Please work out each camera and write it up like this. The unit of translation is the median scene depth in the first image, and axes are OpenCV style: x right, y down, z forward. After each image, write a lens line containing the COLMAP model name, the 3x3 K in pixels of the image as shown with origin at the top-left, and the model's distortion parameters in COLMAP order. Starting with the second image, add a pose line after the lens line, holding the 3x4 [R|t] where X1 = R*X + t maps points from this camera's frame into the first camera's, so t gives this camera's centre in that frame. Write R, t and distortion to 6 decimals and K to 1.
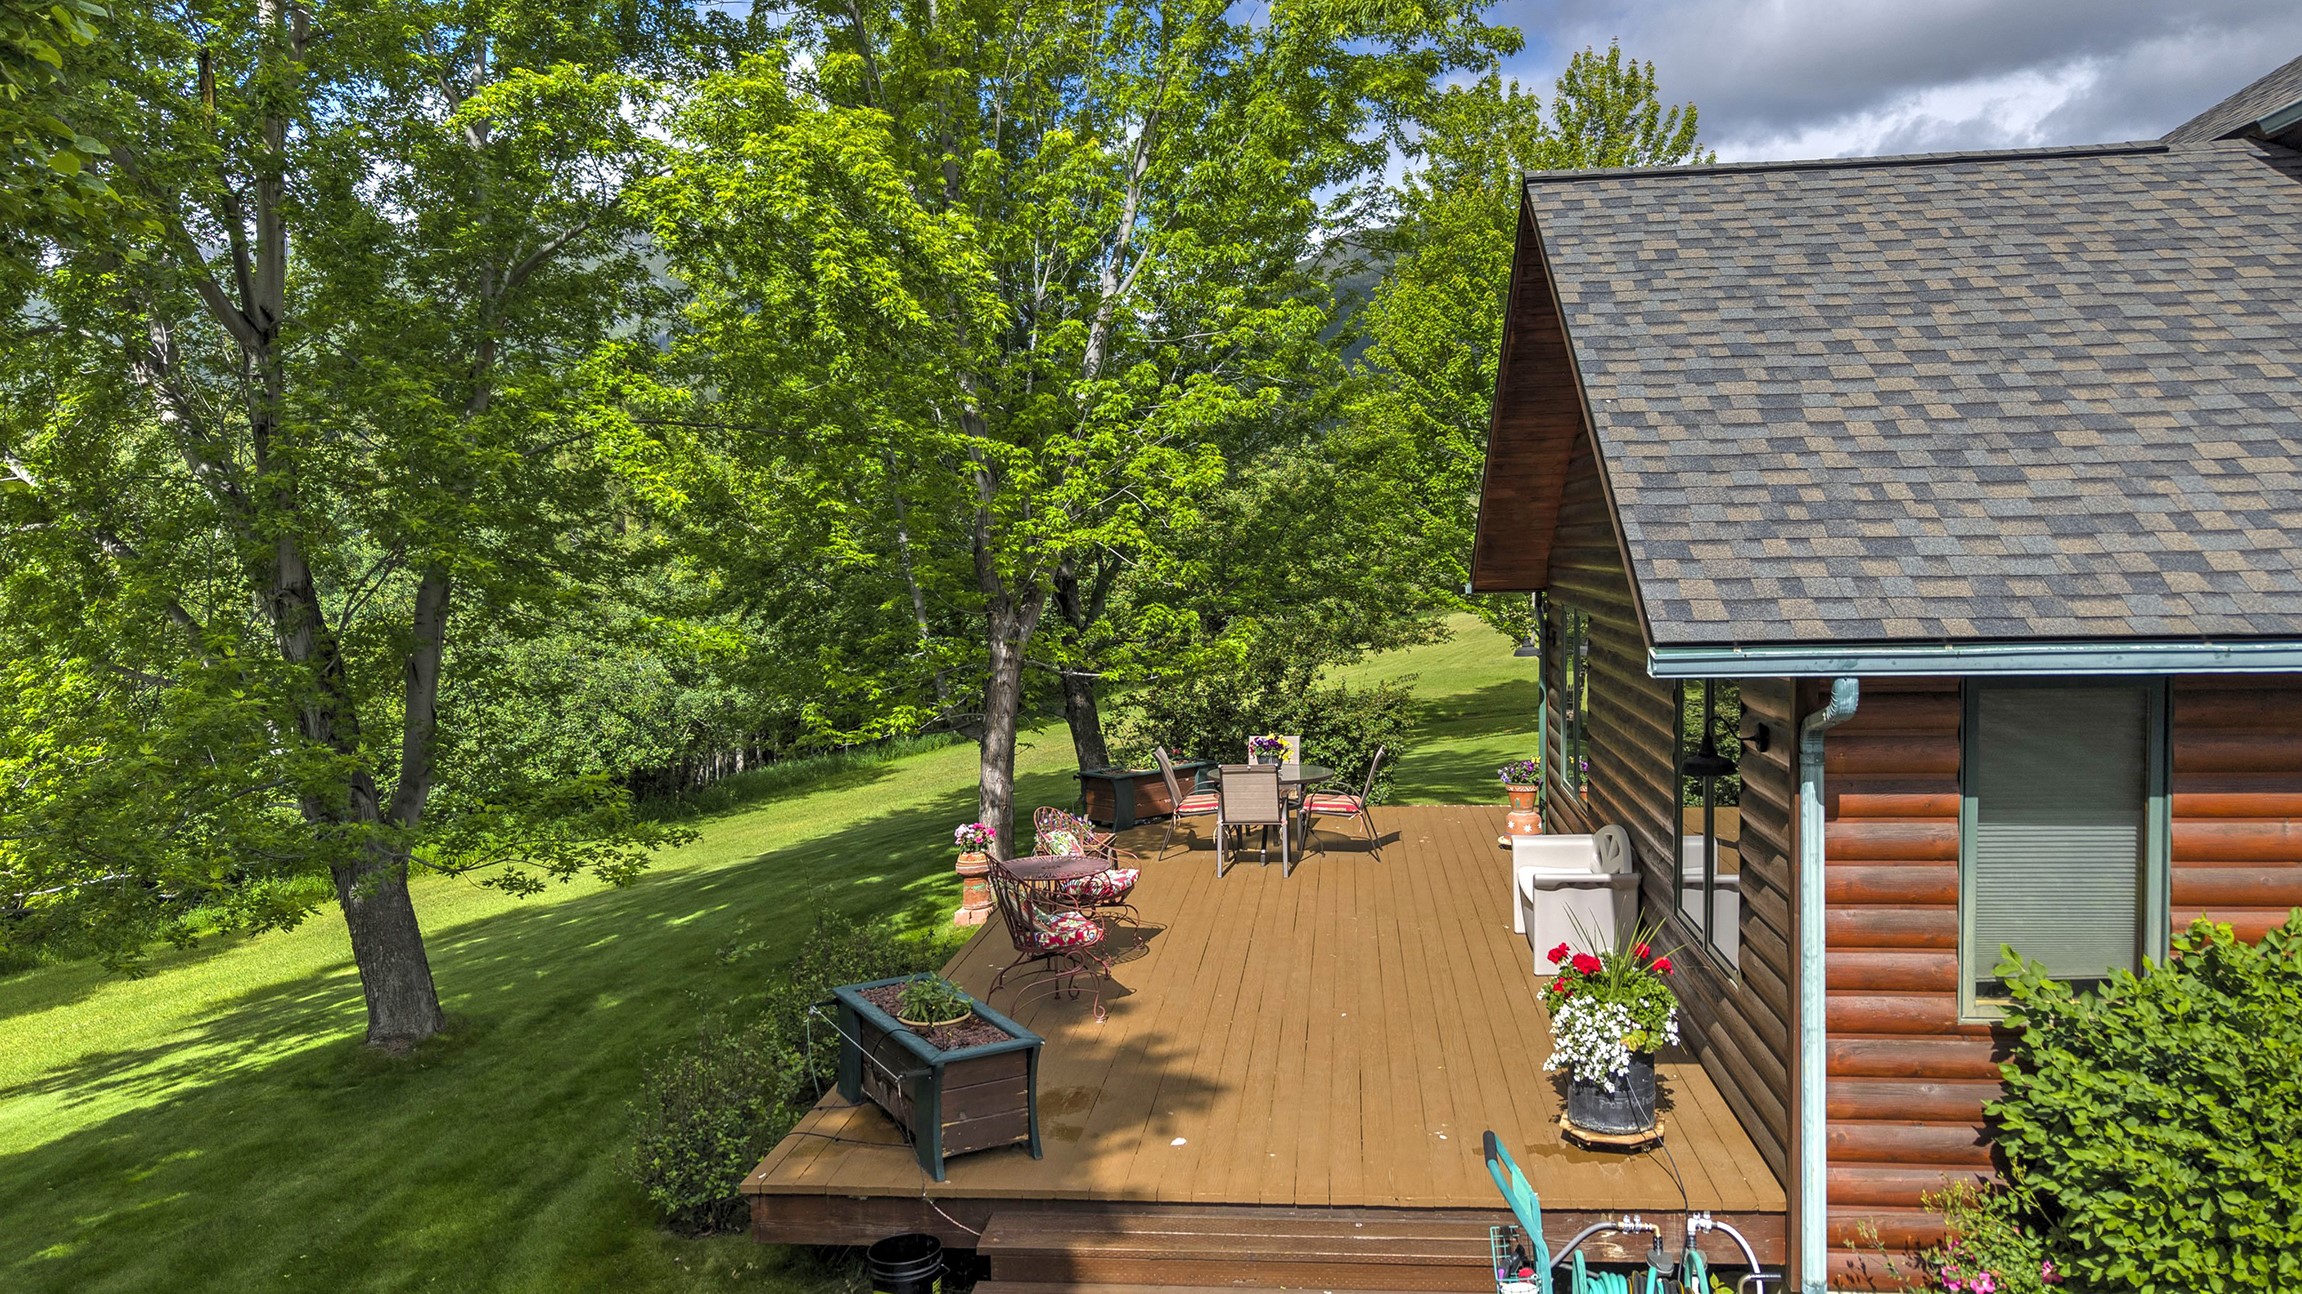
lens RADIAL K [[1621.5, 0, 1260.4], [0, 1621.5, 647.2], [0, 0, 1]] dist [0.003227, 0.002272]
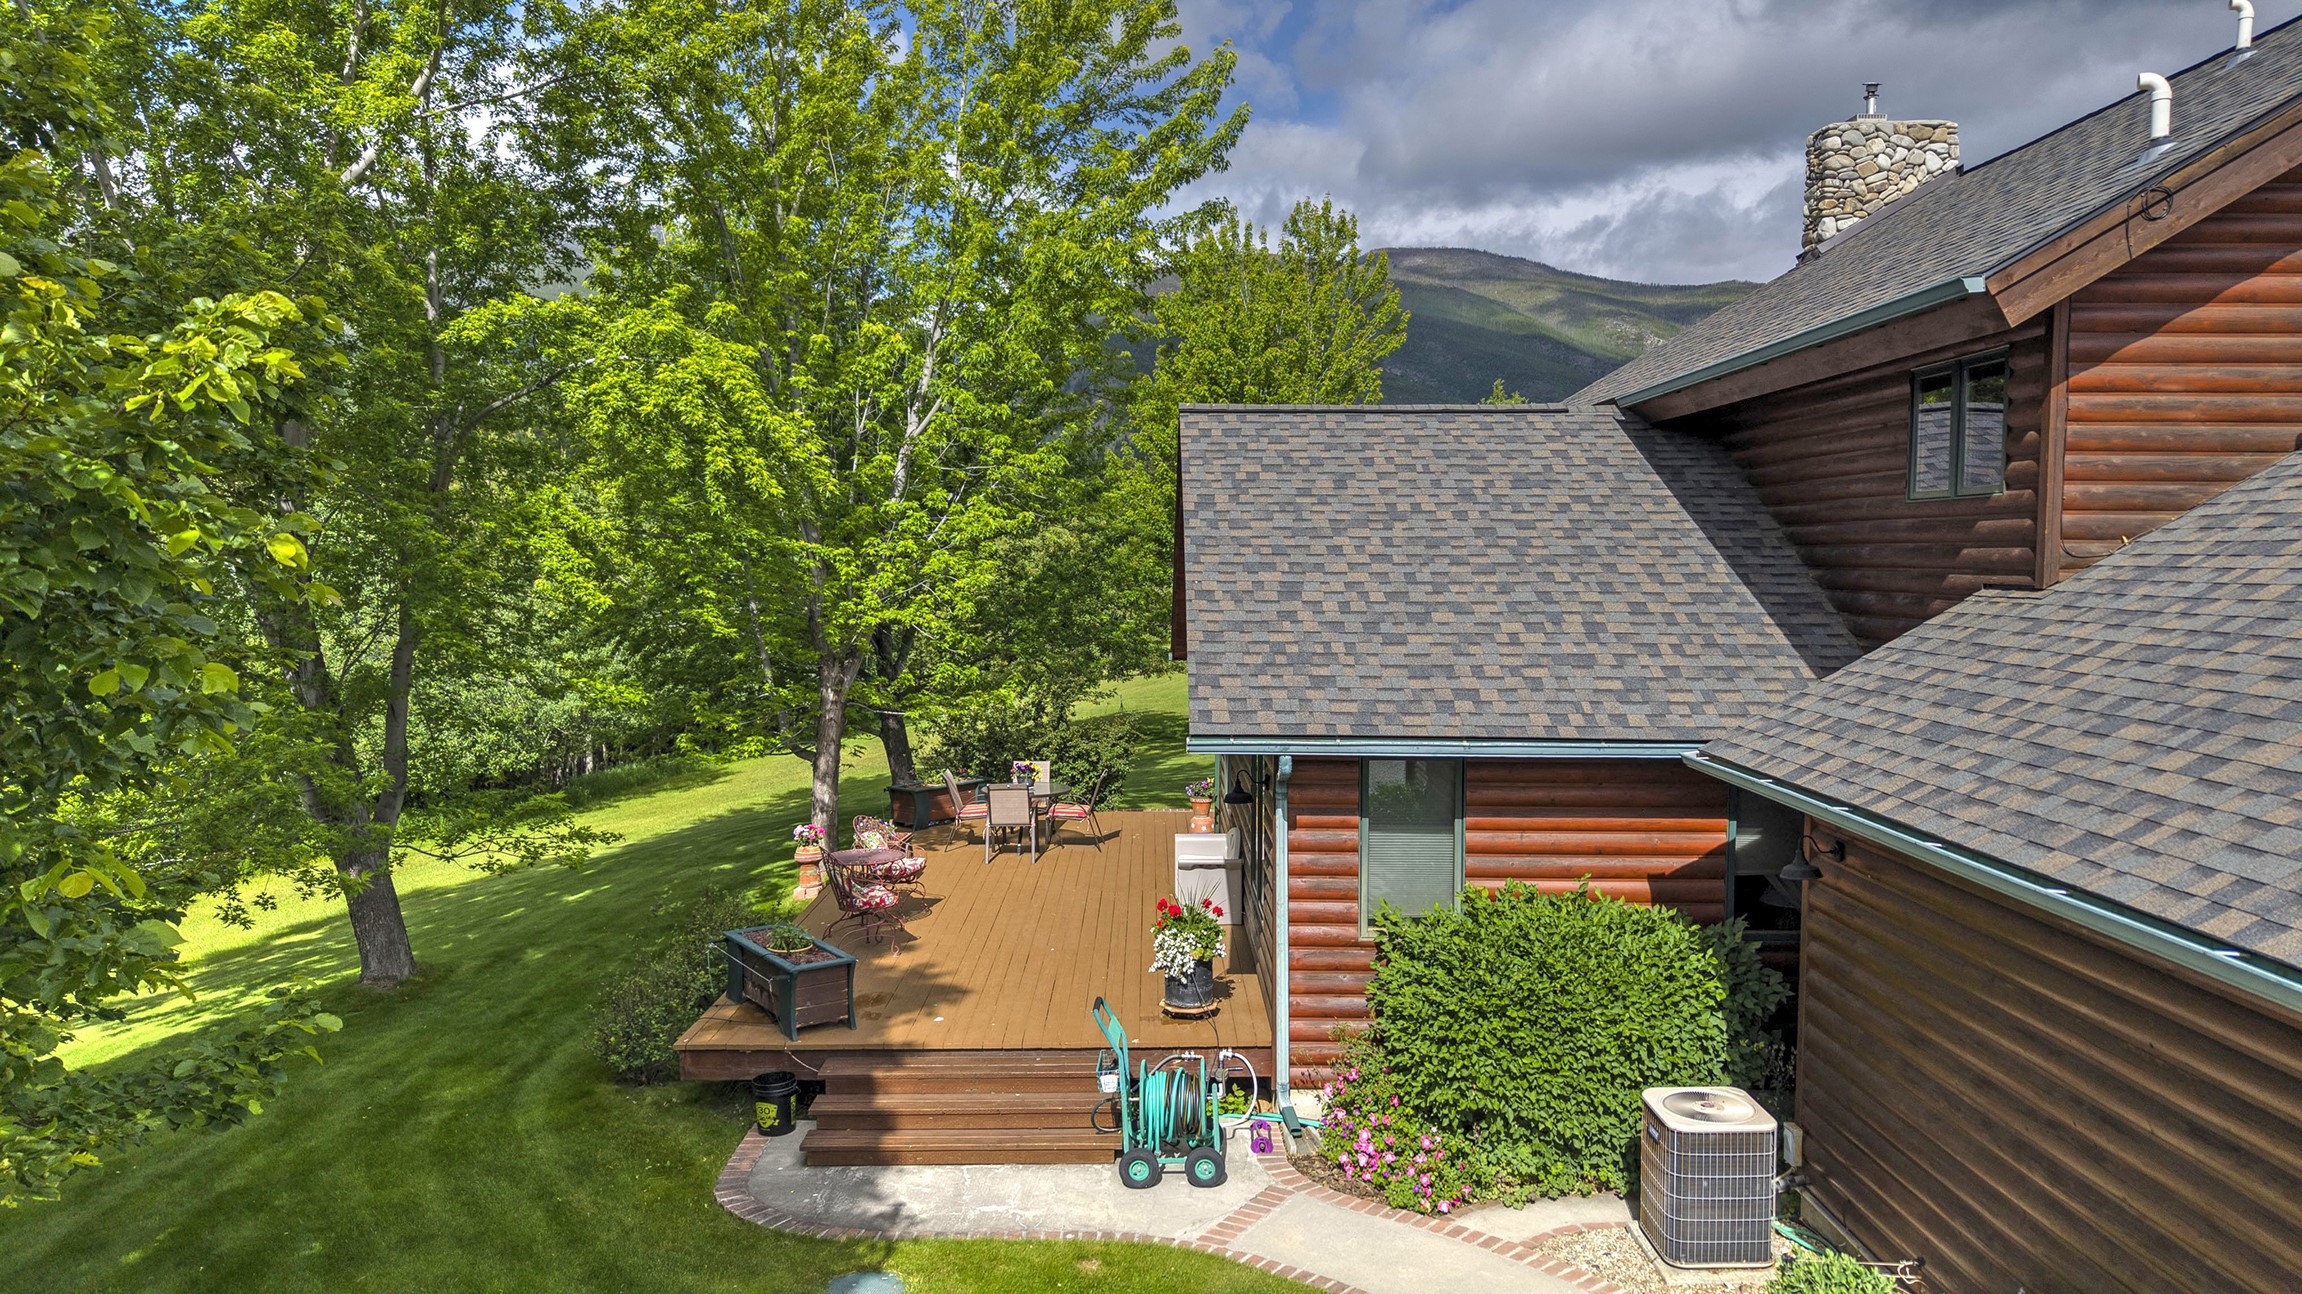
lens RADIAL K [[1573.1, 0, 1161.4], [0, 1573.1, 689.3], [0, 0, 1]] dist [0.000772, -0.006168]
pose [[0.998521, 0.008624, 0.053688, 0.070168], [-0.010077, 0.999588, 0.026868, -0.063829], [-0.053434, -0.027369, 0.998196, -0.490672]]
